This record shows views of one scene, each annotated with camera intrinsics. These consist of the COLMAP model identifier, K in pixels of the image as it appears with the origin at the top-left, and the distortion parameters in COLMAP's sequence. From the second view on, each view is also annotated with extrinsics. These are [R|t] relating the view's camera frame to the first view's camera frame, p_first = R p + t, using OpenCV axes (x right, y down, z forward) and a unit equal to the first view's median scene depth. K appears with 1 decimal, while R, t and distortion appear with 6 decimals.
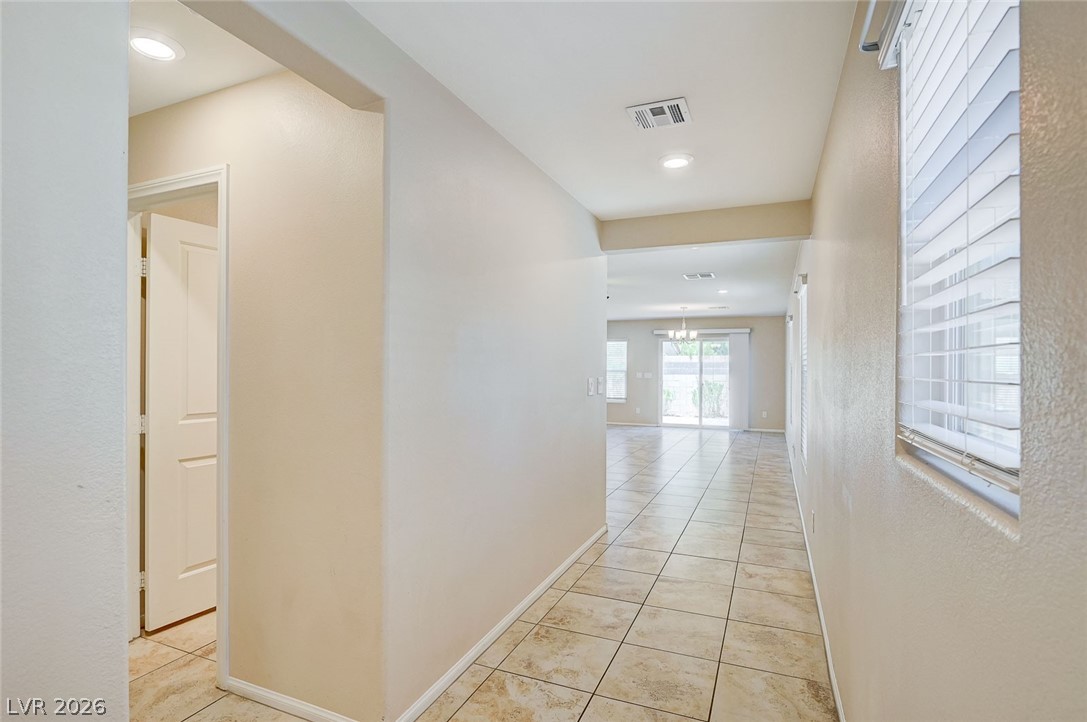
lens RADIAL K [[526.2, 0, 549.1], [0, 526.2, 362.8], [0, 0, 1]] dist [-0.003089, -0.000040]
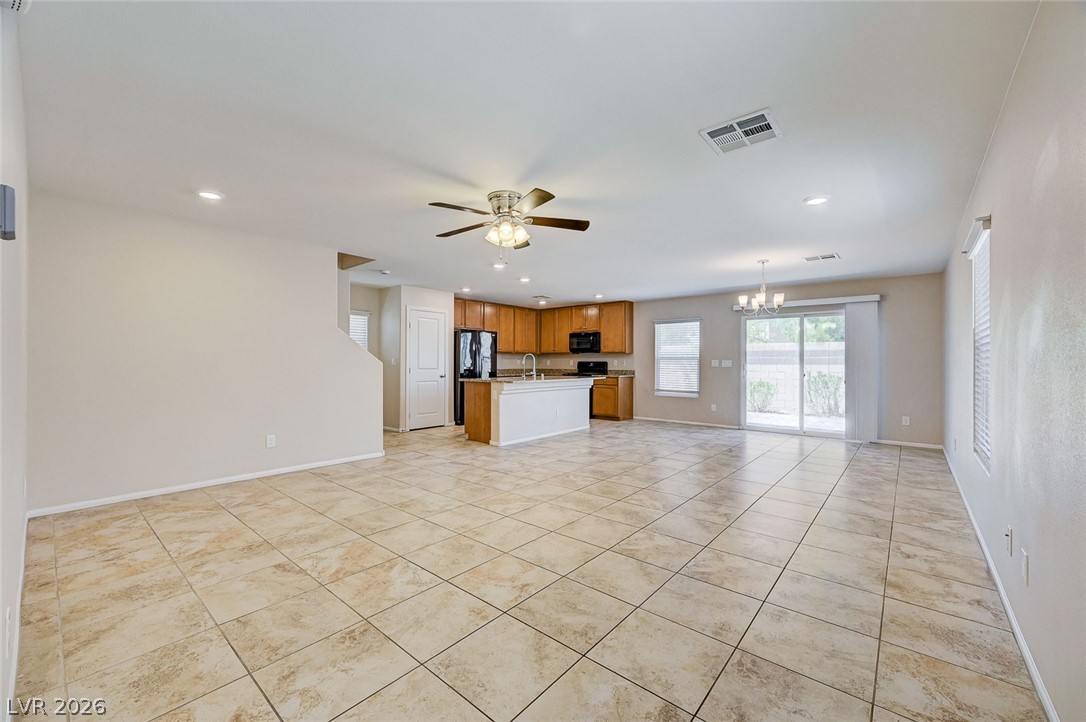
lens RADIAL K [[431.2, 0, 540.1], [0, 431.2, 359.2], [0, 0, 1]] dist [-0.002183, 0.000539]
pose [[0.954060, -0.004019, -0.299589, 0.119347], [0.005462, 0.999977, 0.003979, 0.013684], [0.299566, -0.005432, 0.954060, 0.310425]]
